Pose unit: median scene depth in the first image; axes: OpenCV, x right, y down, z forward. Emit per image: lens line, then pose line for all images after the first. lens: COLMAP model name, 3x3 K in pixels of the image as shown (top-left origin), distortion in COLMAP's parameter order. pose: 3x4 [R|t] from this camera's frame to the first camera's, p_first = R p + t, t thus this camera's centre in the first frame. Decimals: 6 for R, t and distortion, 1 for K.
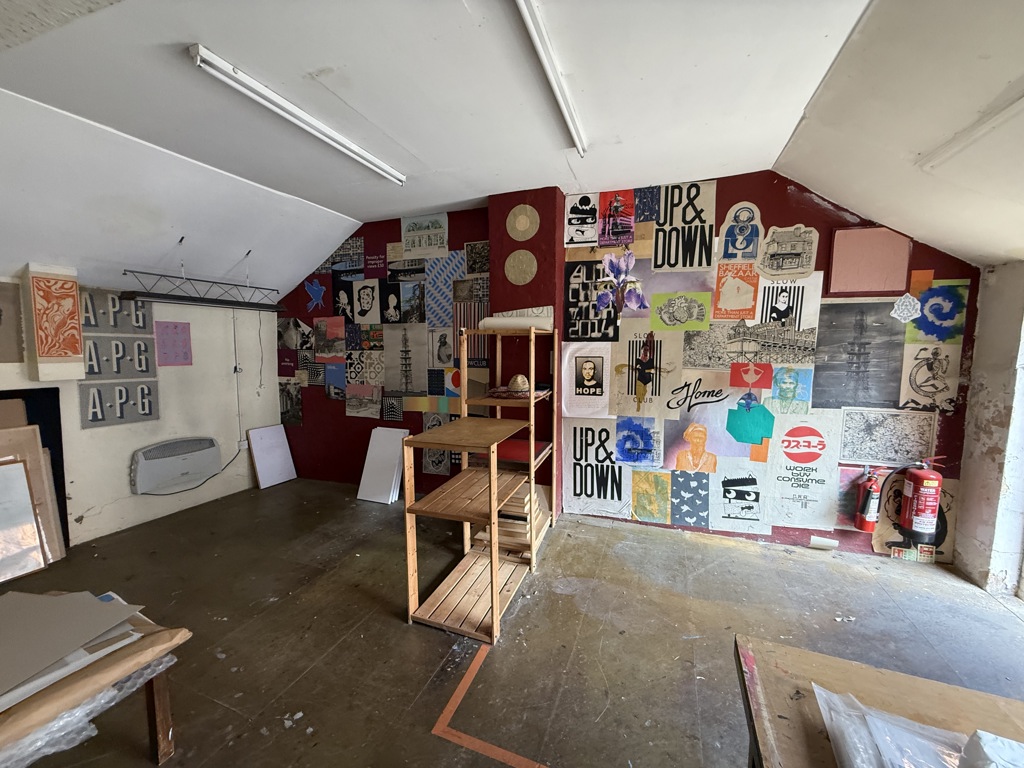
lens RADIAL K [[402.1, 0, 512.0], [0, 402.1, 384.0], [0, 0, 1]] dist [0.000522, 0.000074]
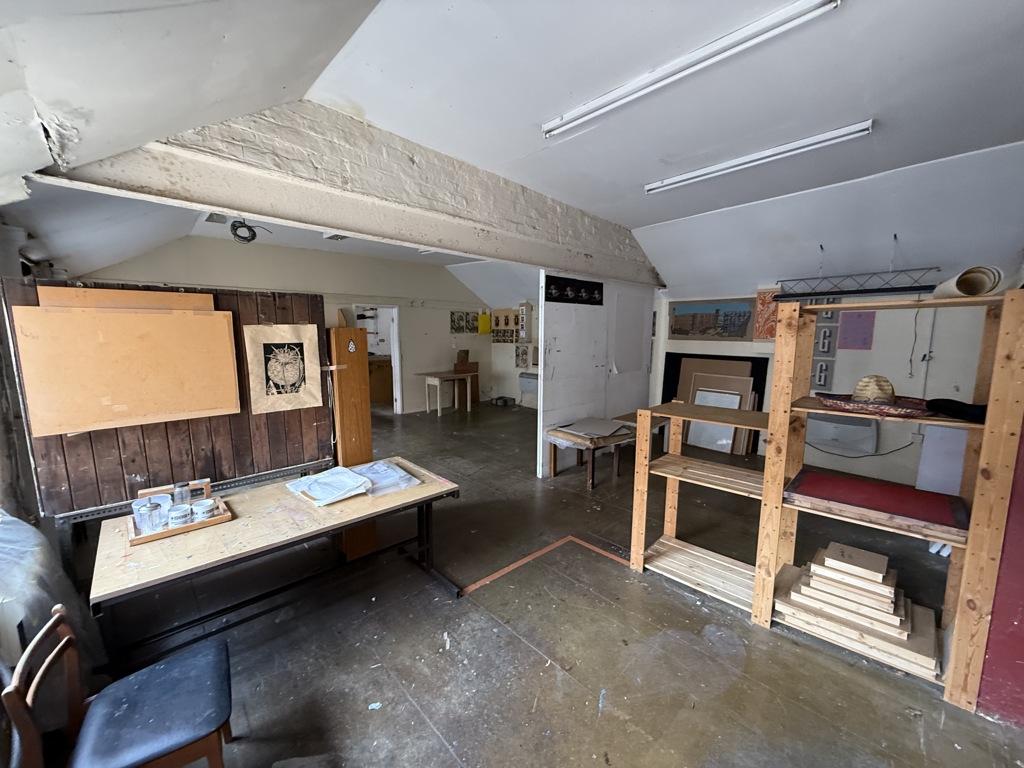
lens RADIAL K [[413.4, 0, 512.0], [0, 413.4, 384.0], [0, 0, 1]] dist [0.000076, 0.000011]
pose [[-0.433834, 0.105015, -0.894852, 0.717014], [-0.084162, 0.984118, 0.156294, -0.052820], [0.897053, 0.143119, -0.418105, 0.664042]]
